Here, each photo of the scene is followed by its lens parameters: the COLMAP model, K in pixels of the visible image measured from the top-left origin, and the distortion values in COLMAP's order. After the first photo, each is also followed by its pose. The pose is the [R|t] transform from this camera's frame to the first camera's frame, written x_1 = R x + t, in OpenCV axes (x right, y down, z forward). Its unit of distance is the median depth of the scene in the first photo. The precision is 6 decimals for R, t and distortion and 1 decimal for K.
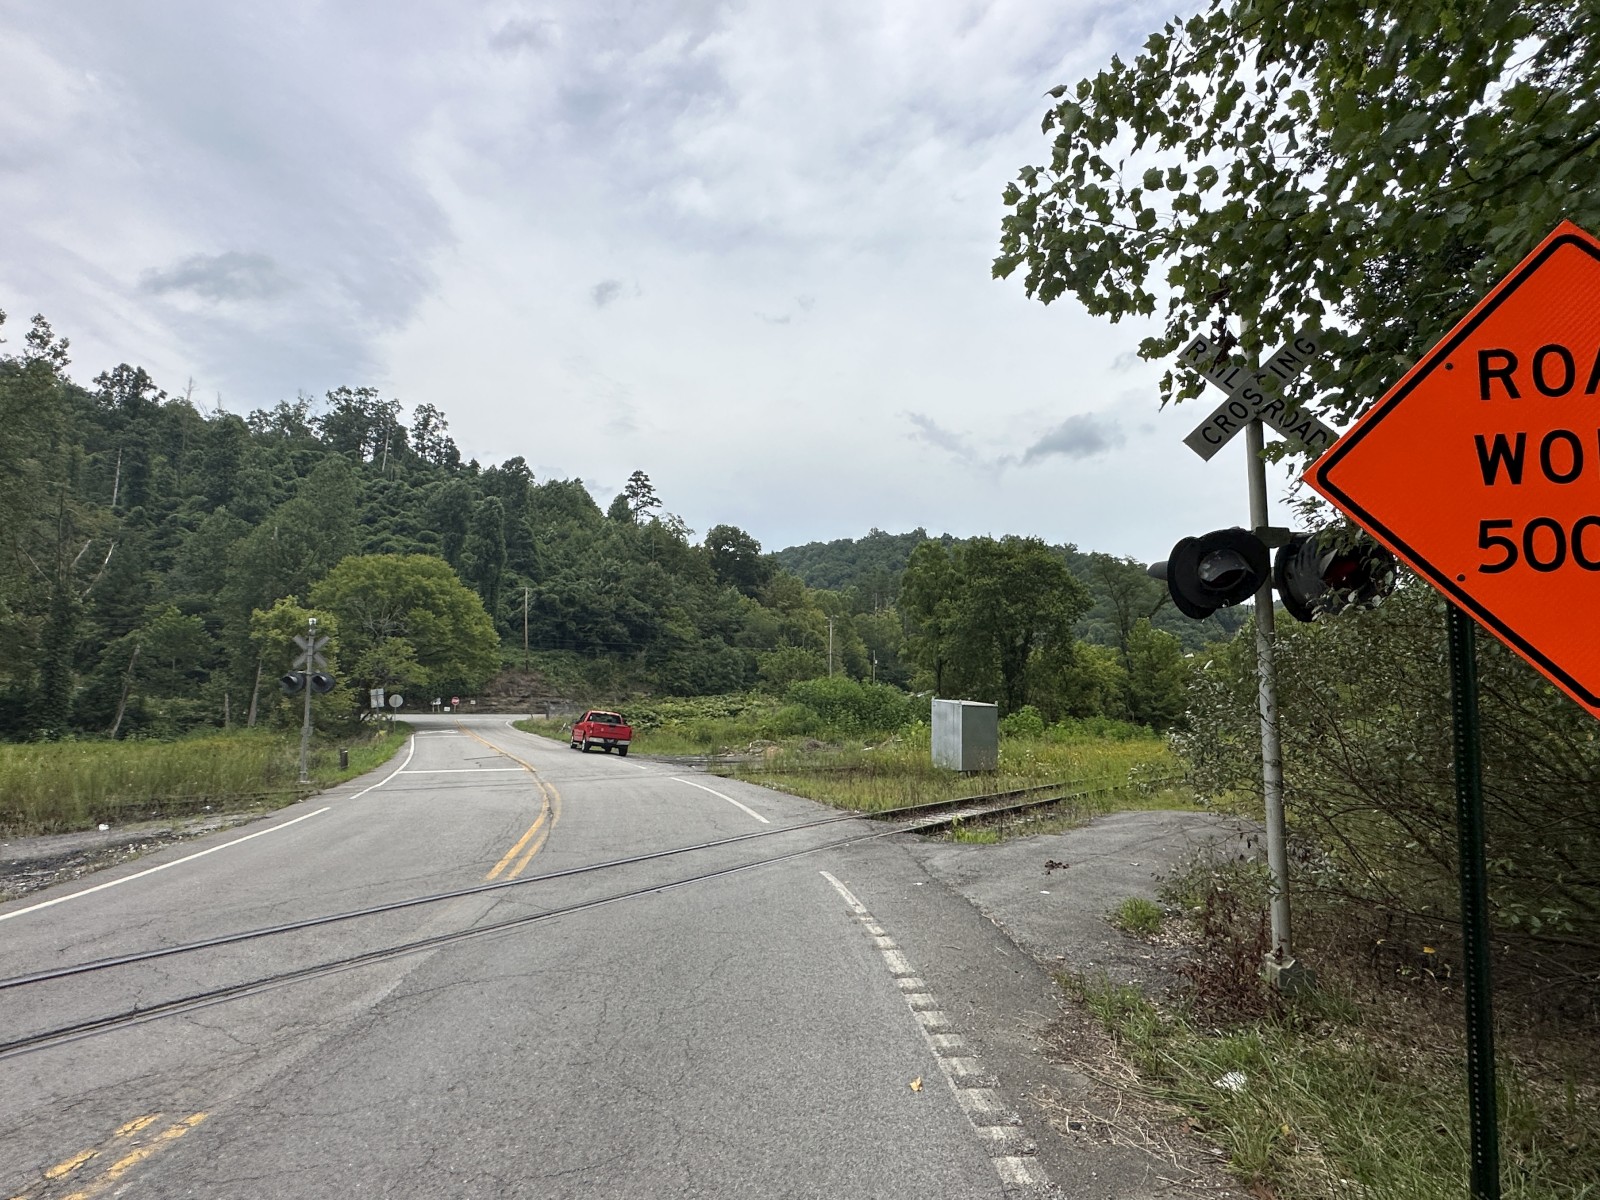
lens RADIAL K [[866.0, 0, 800.0], [0, 866.0, 600.0], [0, 0, 1]] dist [0.001883, -0.000135]
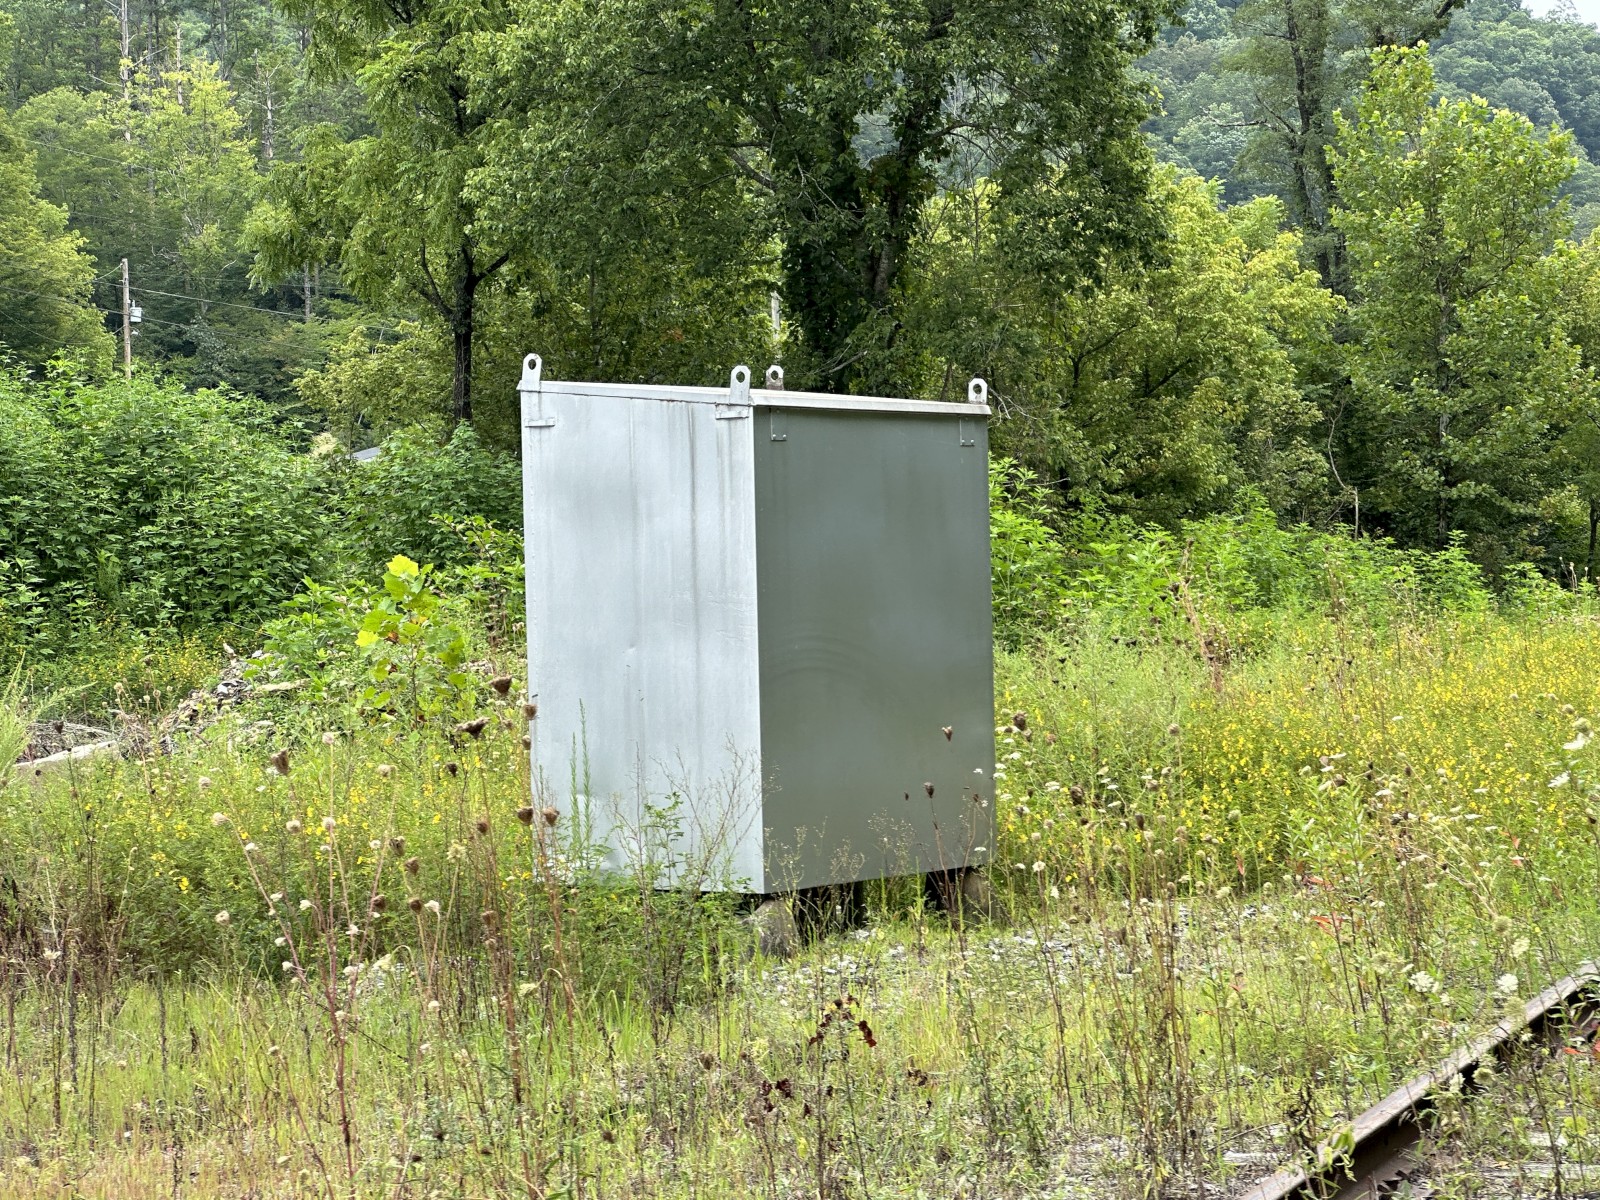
lens RADIAL K [[3734.3, 0, 800.0], [0, 3734.3, 600.0], [0, 0, 1]] dist [0.068454, 0.630044]
pose [[0.965731, -0.048469, 0.254978, 0.032421], [0.012097, 0.989746, 0.142323, 0.047948], [-0.259262, -0.134361, 0.956415, 0.312998]]
